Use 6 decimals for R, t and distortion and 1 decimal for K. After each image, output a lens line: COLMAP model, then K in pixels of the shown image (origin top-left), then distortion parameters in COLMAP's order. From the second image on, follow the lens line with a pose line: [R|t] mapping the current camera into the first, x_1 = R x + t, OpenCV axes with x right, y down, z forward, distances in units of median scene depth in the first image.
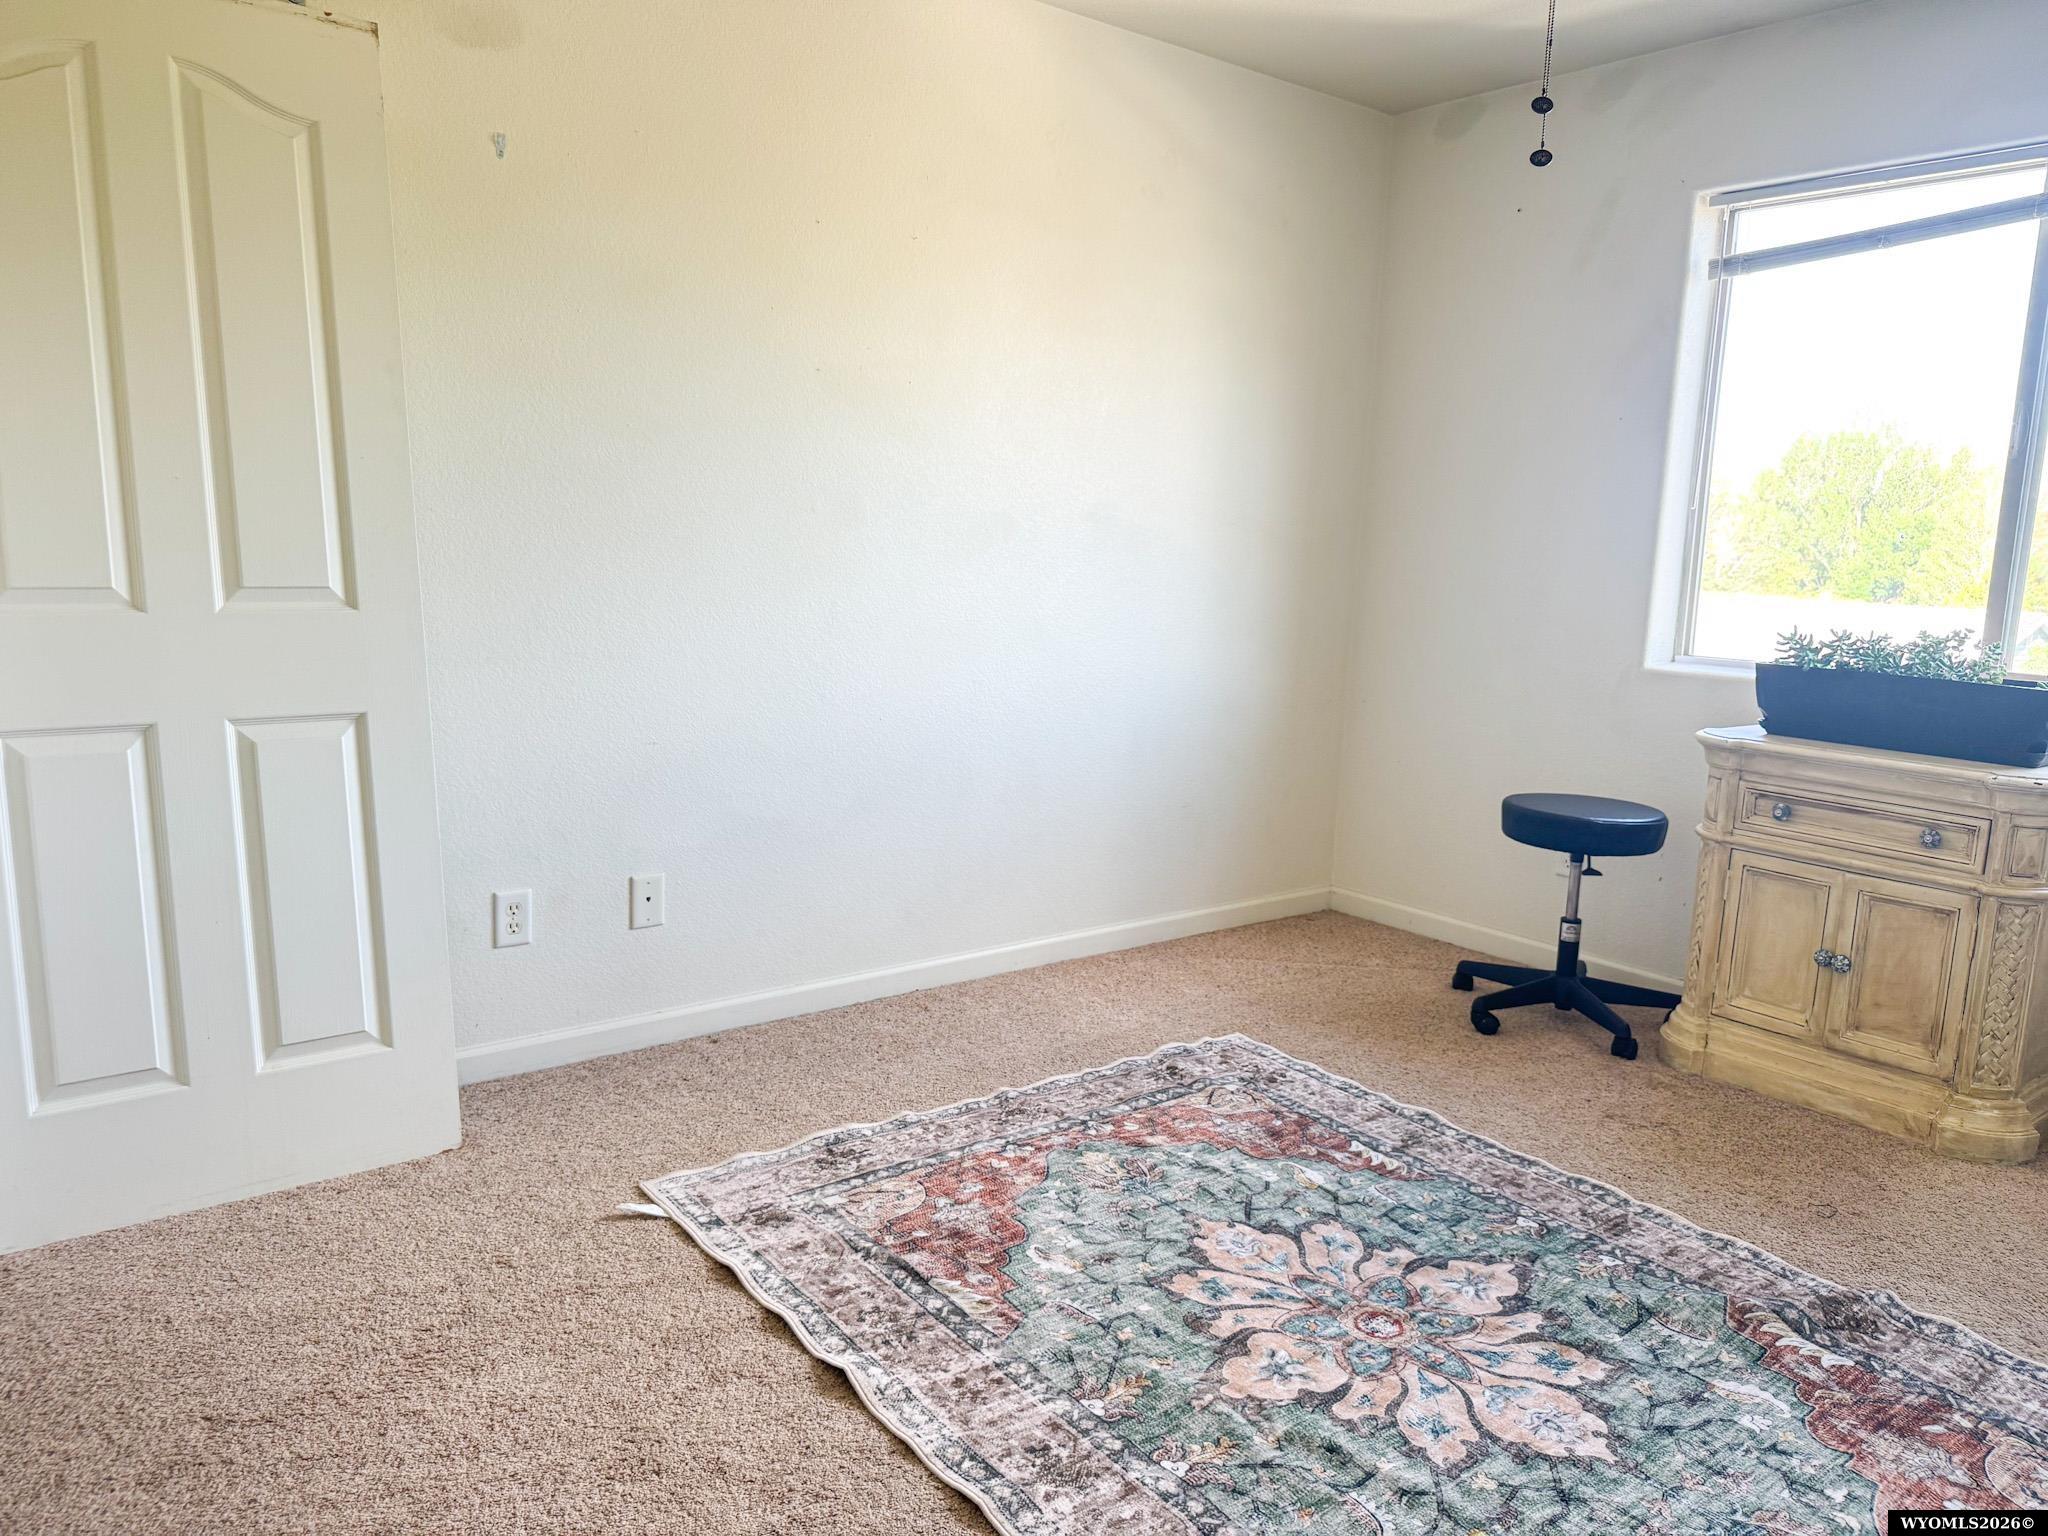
lens RADIAL K [[1435.3, 0, 1021.8], [0, 1435.3, 771.6], [0, 0, 1]] dist [0.006173, -0.014484]
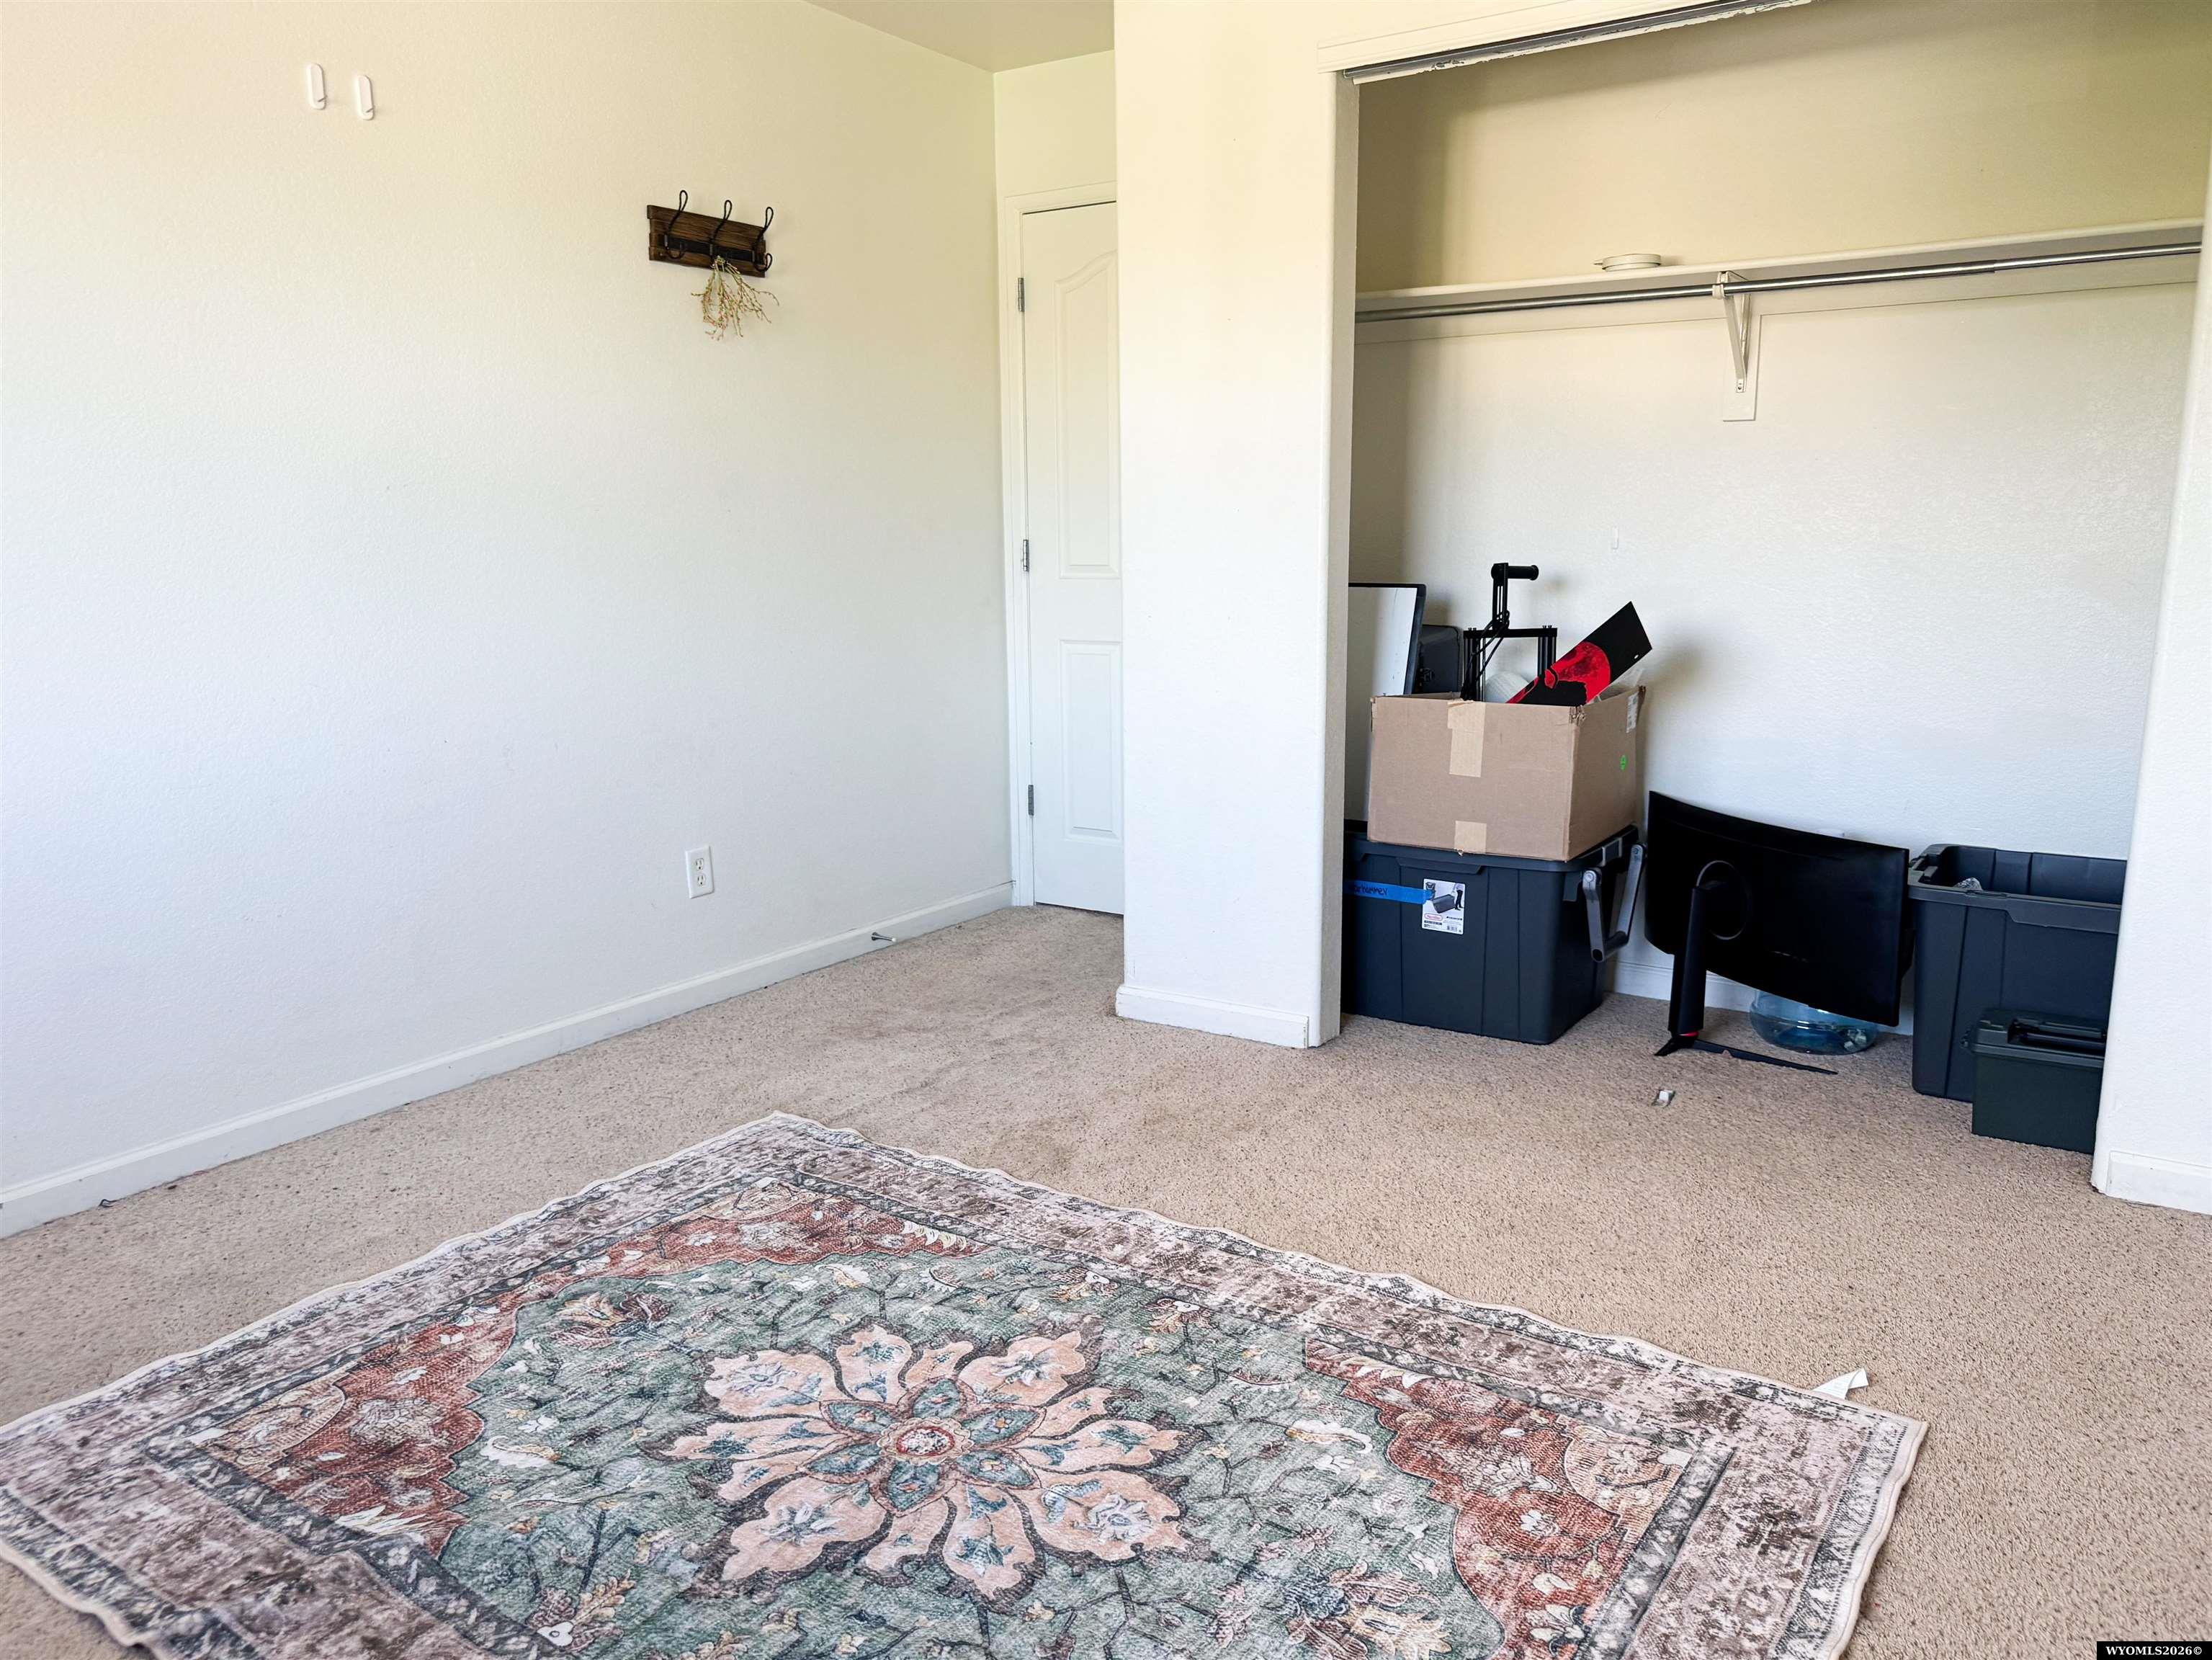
lens RADIAL K [[1550.4, 0, 1106.1], [0, 1550.4, 831.4], [0, 0, 1]] dist [0.006173, -0.014484]
pose [[-0.945631, 0.036157, -0.323226, 0.441247], [-0.079630, 0.937817, 0.337873, -0.270329], [0.315343, 0.345242, -0.883950, 1.762193]]
